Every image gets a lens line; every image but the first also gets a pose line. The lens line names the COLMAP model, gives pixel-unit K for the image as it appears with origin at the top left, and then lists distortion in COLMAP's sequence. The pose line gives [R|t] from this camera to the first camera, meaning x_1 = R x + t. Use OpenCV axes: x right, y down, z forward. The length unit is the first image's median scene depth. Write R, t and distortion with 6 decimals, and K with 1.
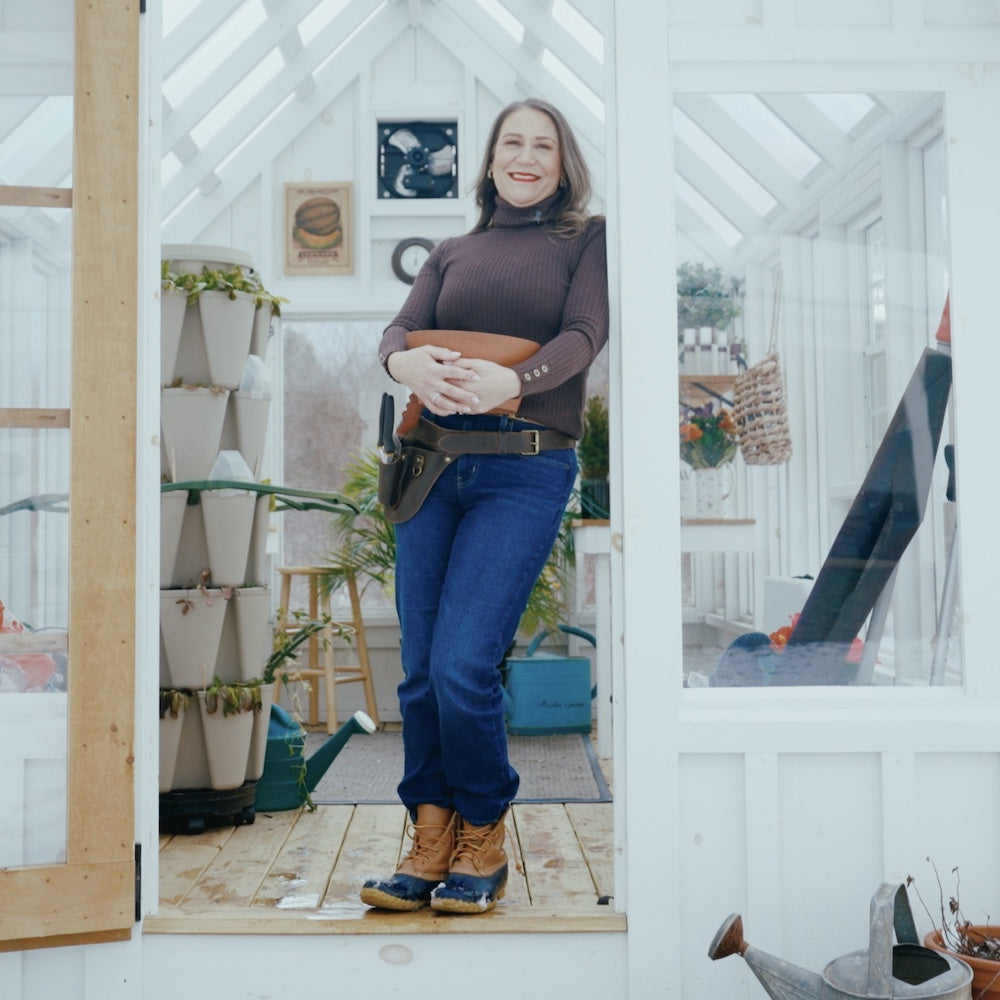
lens RADIAL K [[4266.1, 0, 500.0], [0, 4266.1, 500.0], [0, 0, 1]] dist [-0.000236, 6.390388]
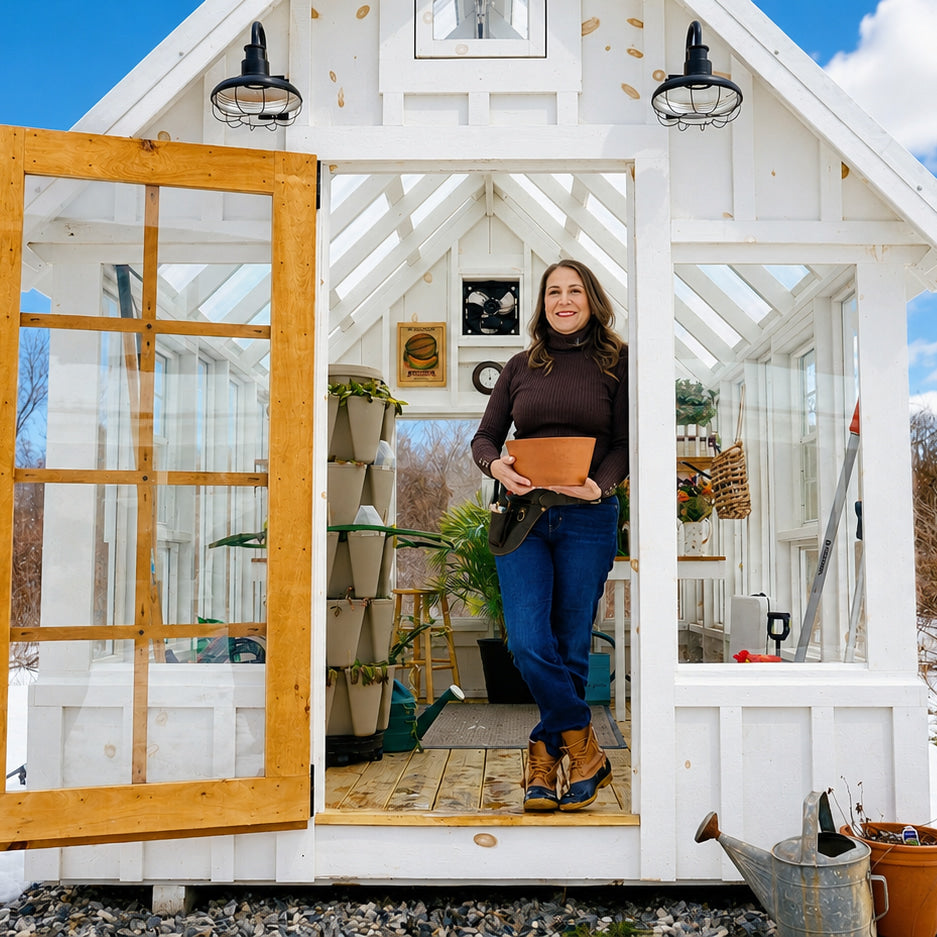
lens RADIAL K [[3237.6, 0, 468.5], [0, 3237.6, 468.5], [0, 0, 1]] dist [-0.117906, 1.301342]
pose [[0.999837, 0.006657, -0.016783, -0.009864], [-0.007154, 0.999531, -0.029785, 0.008539], [0.016577, 0.029901, 0.999415, -0.108526]]
